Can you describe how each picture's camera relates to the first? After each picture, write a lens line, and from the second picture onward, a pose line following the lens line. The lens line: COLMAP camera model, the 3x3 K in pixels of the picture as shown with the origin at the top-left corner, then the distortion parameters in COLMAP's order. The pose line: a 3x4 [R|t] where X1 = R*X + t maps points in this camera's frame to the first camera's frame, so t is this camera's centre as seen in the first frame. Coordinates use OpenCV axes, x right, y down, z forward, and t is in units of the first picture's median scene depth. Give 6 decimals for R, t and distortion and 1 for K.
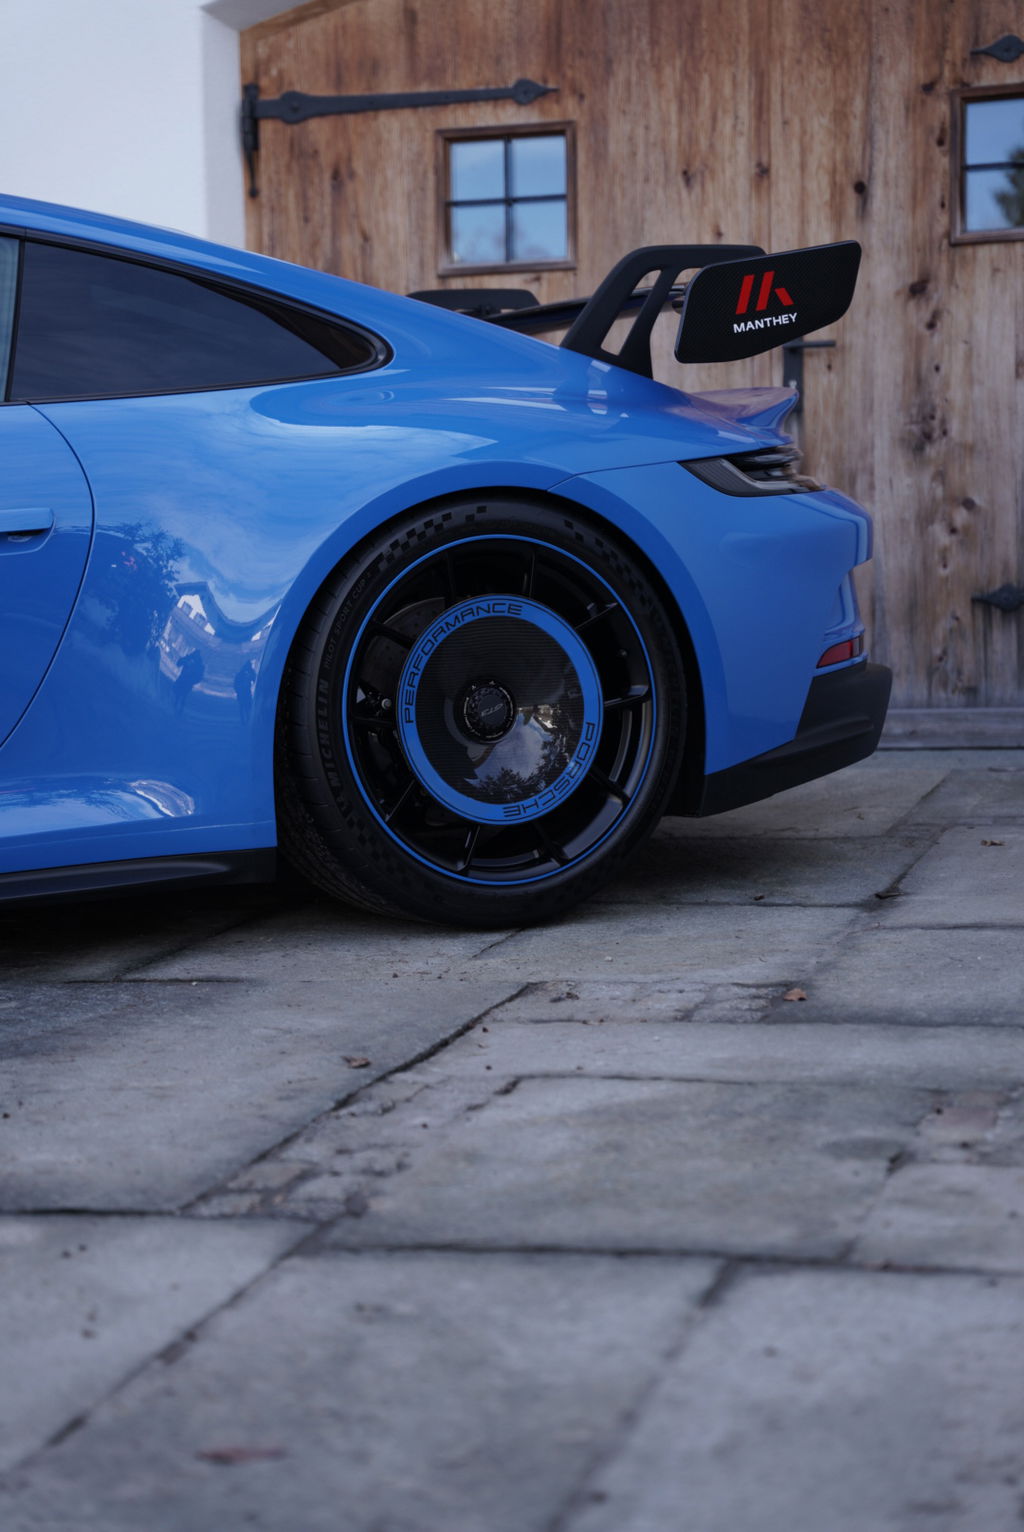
lens RADIAL K [[3054.7, 0, 510.6], [0, 3054.7, 765.4], [0, 0, 1]] dist [0.288168, 0.000000]
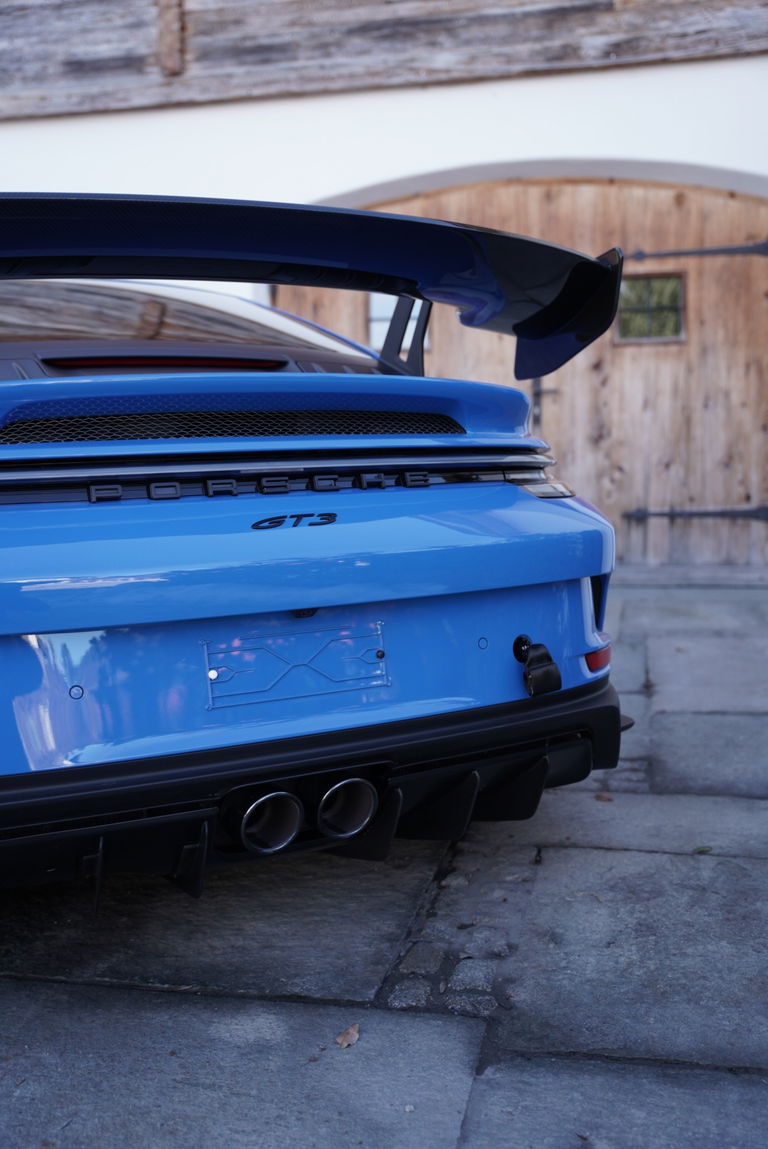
lens RADIAL K [[1244.9, 0, 385.6], [0, 1244.9, 576.9], [0, 0, 1]] dist [-0.005951, 0.000000]
pose [[0.998702, 0.016248, 0.048277, -0.047506], [-0.016902, 0.999770, 0.013171, -0.019460], [-0.048052, -0.013970, 0.998747, 0.157121]]
